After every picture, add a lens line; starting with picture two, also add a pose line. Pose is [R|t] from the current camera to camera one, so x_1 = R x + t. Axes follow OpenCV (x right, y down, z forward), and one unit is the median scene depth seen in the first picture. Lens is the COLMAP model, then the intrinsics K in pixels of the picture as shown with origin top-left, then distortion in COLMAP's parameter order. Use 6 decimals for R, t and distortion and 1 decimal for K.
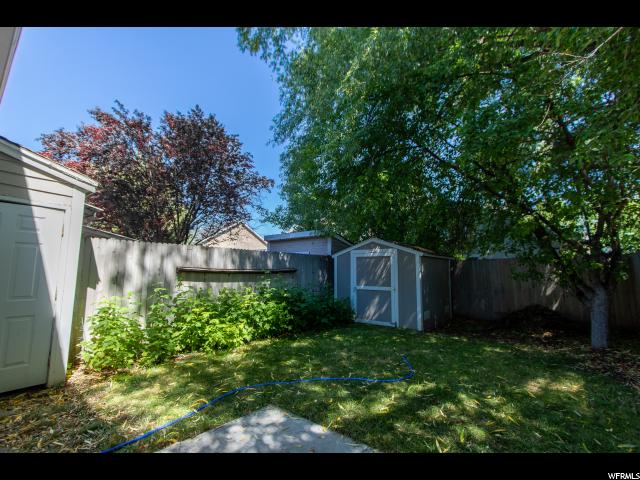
lens RADIAL K [[298.9, 0, 320.0], [0, 298.9, 240.0], [0, 0, 1]] dist [-0.002002, -0.001055]
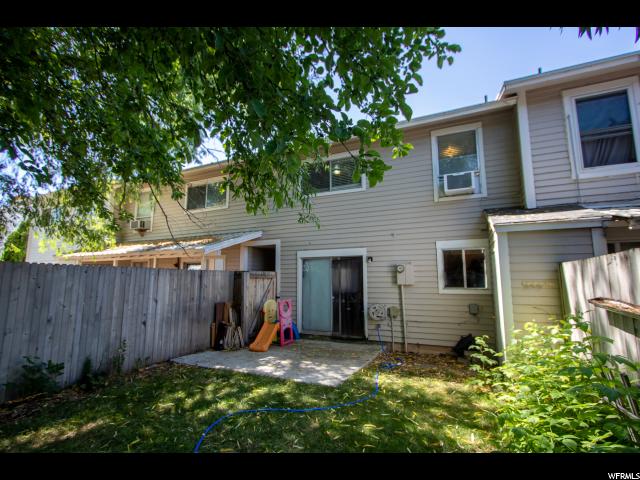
lens RADIAL K [[298.9, 0, 320.0], [0, 298.9, 240.0], [0, 0, 1]] dist [-0.002002, -0.001055]
pose [[-0.967593, -0.039427, -0.249417, 0.310761], [0.022972, 0.969896, -0.242435, 0.196707], [0.251467, -0.240308, -0.937559, 2.570424]]
